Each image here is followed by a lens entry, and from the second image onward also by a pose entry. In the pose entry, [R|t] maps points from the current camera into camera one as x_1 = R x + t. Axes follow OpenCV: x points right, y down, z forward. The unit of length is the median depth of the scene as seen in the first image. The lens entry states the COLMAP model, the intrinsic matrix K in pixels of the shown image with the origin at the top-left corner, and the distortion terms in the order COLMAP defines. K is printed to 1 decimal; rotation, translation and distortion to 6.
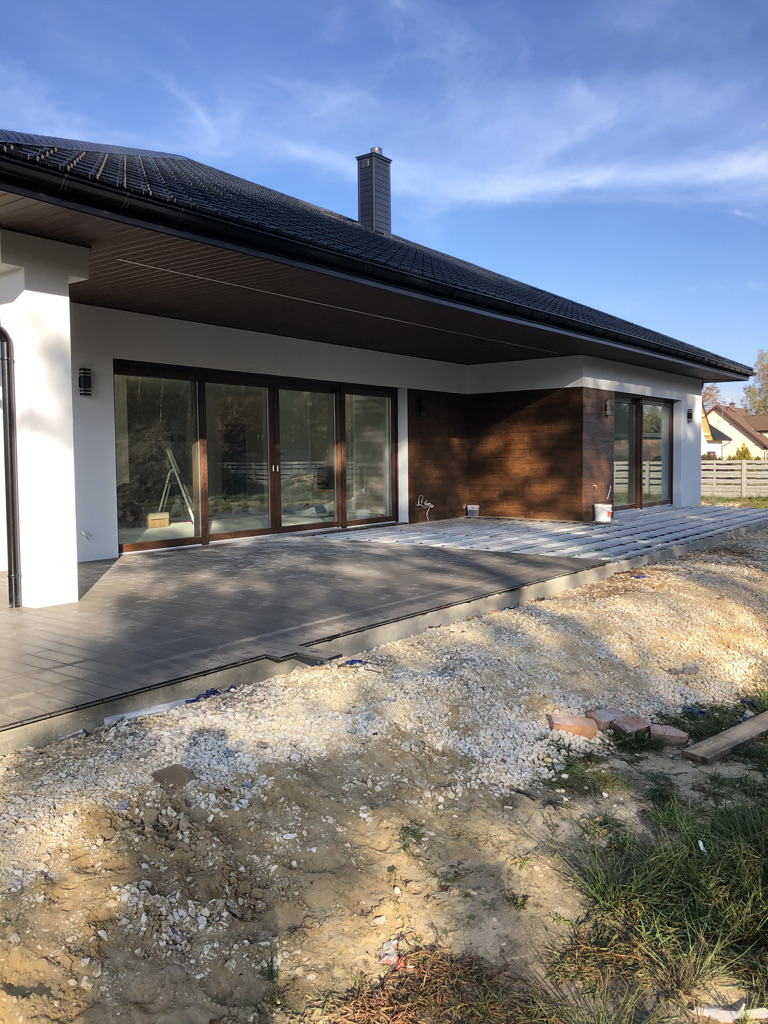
lens RADIAL K [[838.8, 0, 412.0], [0, 838.8, 509.9], [0, 0, 1]] dist [0.001163, -0.010473]
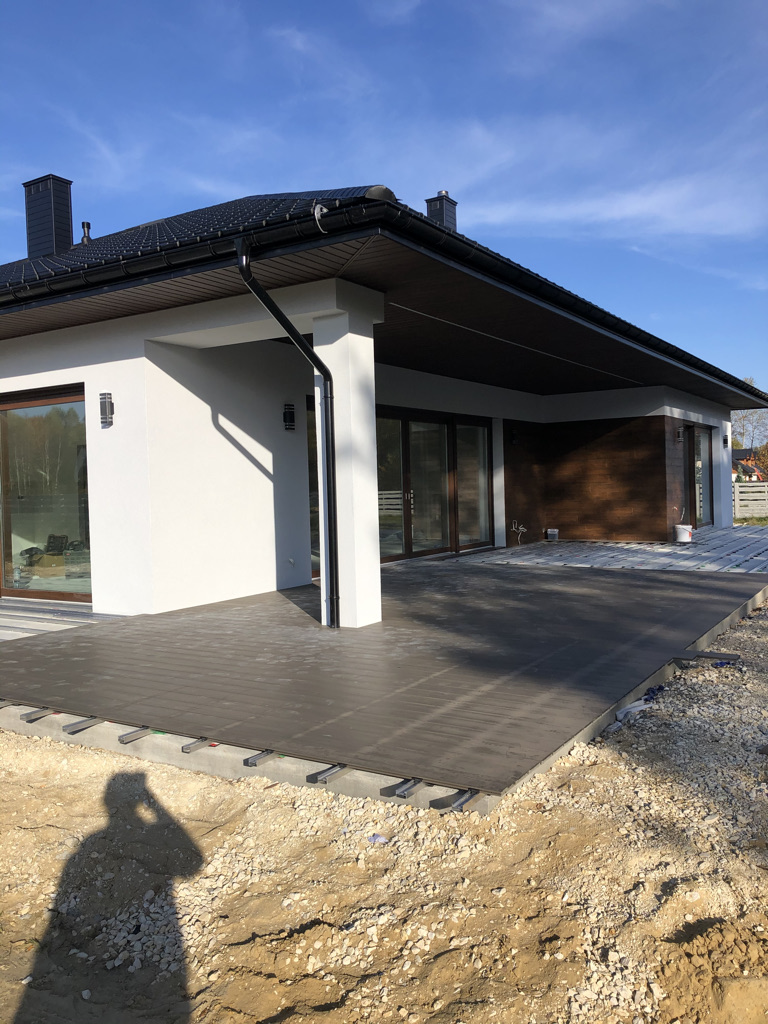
lens RADIAL K [[841.2, 0, 384.0], [0, 841.2, 512.0], [0, 0, 1]] dist [-0.041948, -0.006915]
pose [[0.997931, -0.019018, 0.061420, -0.209347], [0.020964, 0.999293, -0.031196, 0.001600], [-0.060784, 0.032419, 0.997624, -0.031870]]
